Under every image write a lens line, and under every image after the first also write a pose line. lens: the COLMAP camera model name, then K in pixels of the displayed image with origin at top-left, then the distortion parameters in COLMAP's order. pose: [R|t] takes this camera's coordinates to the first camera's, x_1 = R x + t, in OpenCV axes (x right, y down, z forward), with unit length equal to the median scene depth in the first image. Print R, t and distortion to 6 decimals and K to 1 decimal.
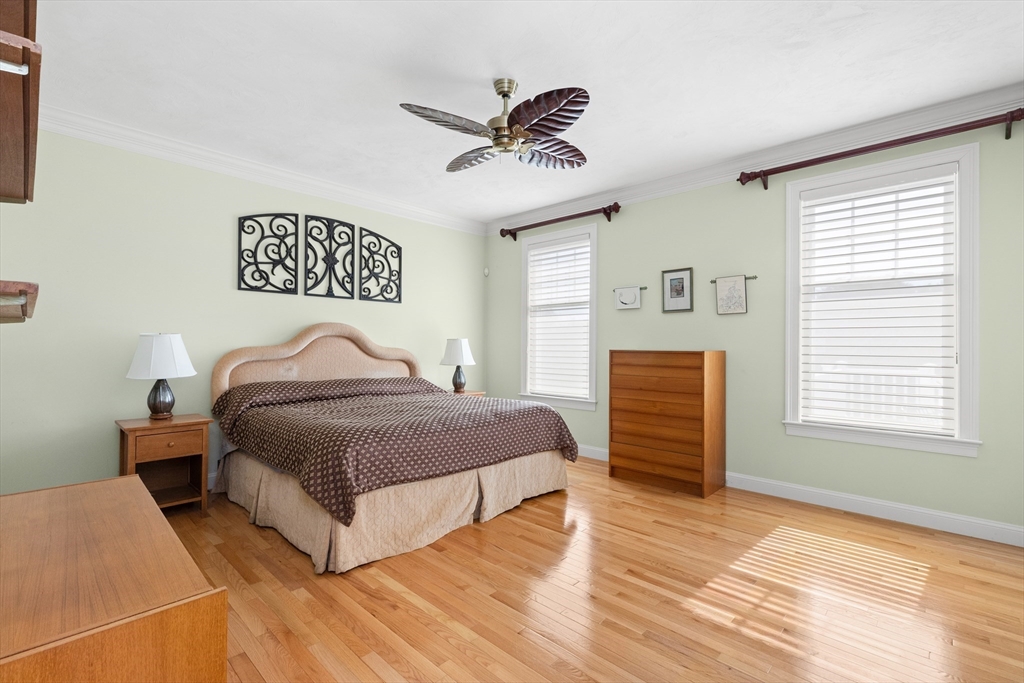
lens RADIAL K [[464.1, 0, 512.0], [0, 464.1, 341.5], [0, 0, 1]] dist [0.001328, -0.000056]
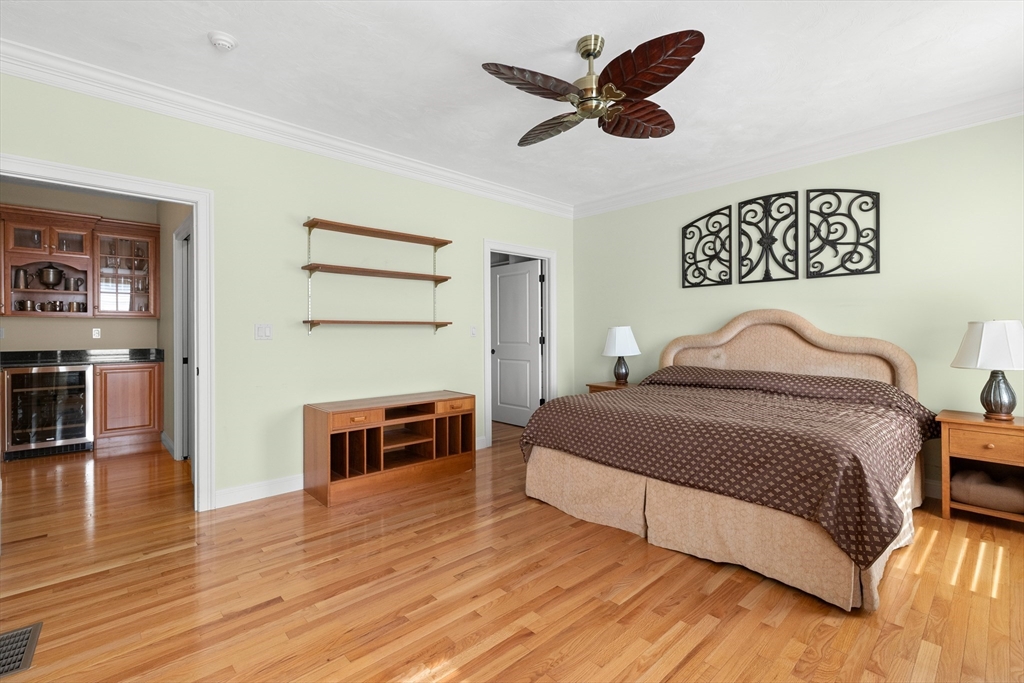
lens RADIAL K [[464.6, 0, 518.5], [0, 464.6, 332.9], [0, 0, 1]] dist [0.003286, 0.000016]
pose [[-0.073065, -0.005979, -0.997309, 0.574946], [0.009469, 0.999933, -0.006688, 0.007608], [0.997282, -0.009932, -0.073003, 0.595695]]
